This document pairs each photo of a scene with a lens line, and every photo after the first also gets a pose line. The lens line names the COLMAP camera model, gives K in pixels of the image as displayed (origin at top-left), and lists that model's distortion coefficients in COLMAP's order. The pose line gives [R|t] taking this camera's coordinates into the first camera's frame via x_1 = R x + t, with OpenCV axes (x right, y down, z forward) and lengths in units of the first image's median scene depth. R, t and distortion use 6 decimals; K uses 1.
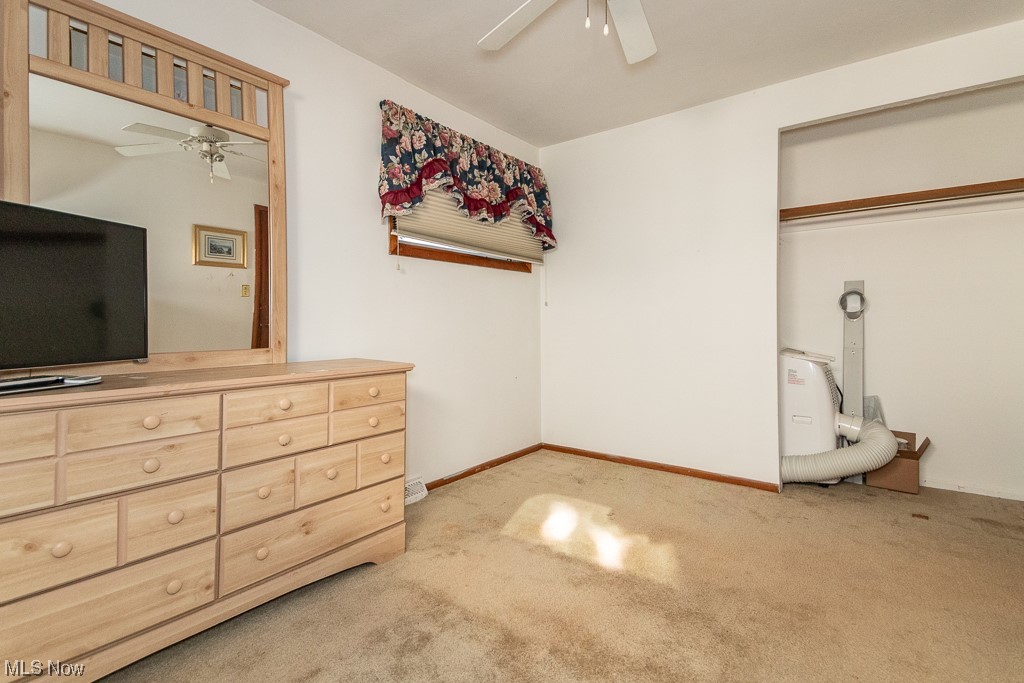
lens RADIAL K [[467.5, 0, 510.4], [0, 467.5, 324.1], [0, 0, 1]] dist [0.027839, -0.000116]
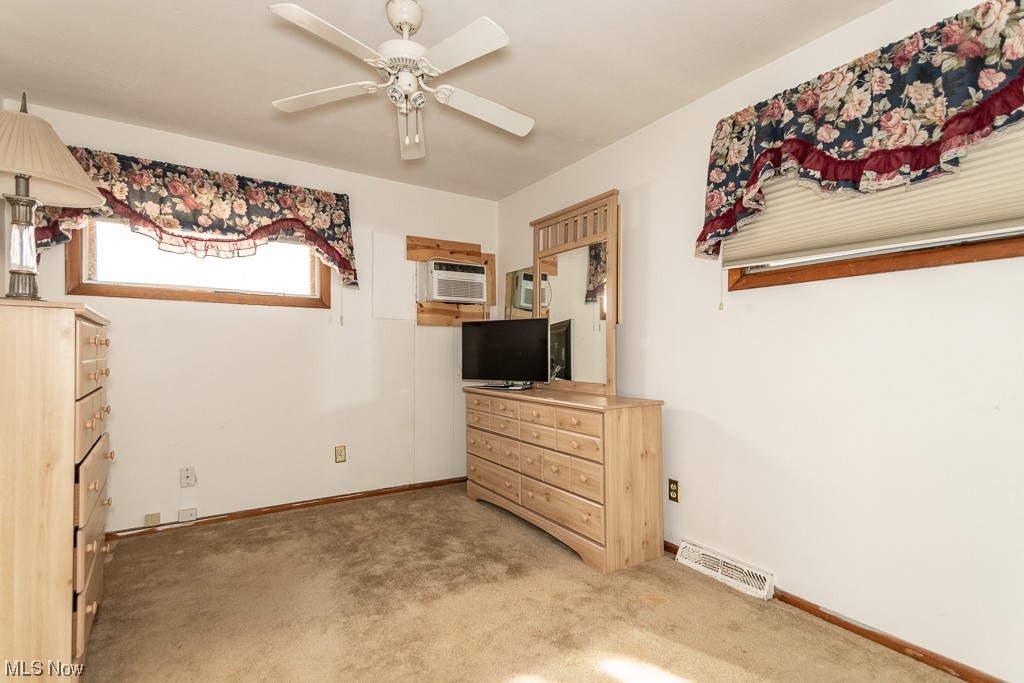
lens RADIAL K [[479.5, 0, 532.5], [0, 479.5, 344.4], [0, 0, 1]] dist [0.033577, -0.000065]
pose [[-0.303906, -0.005499, -0.952686, 0.716279], [0.001799, 0.999978, -0.006346, -0.043206], [0.952700, -0.003643, -0.303889, 0.923157]]
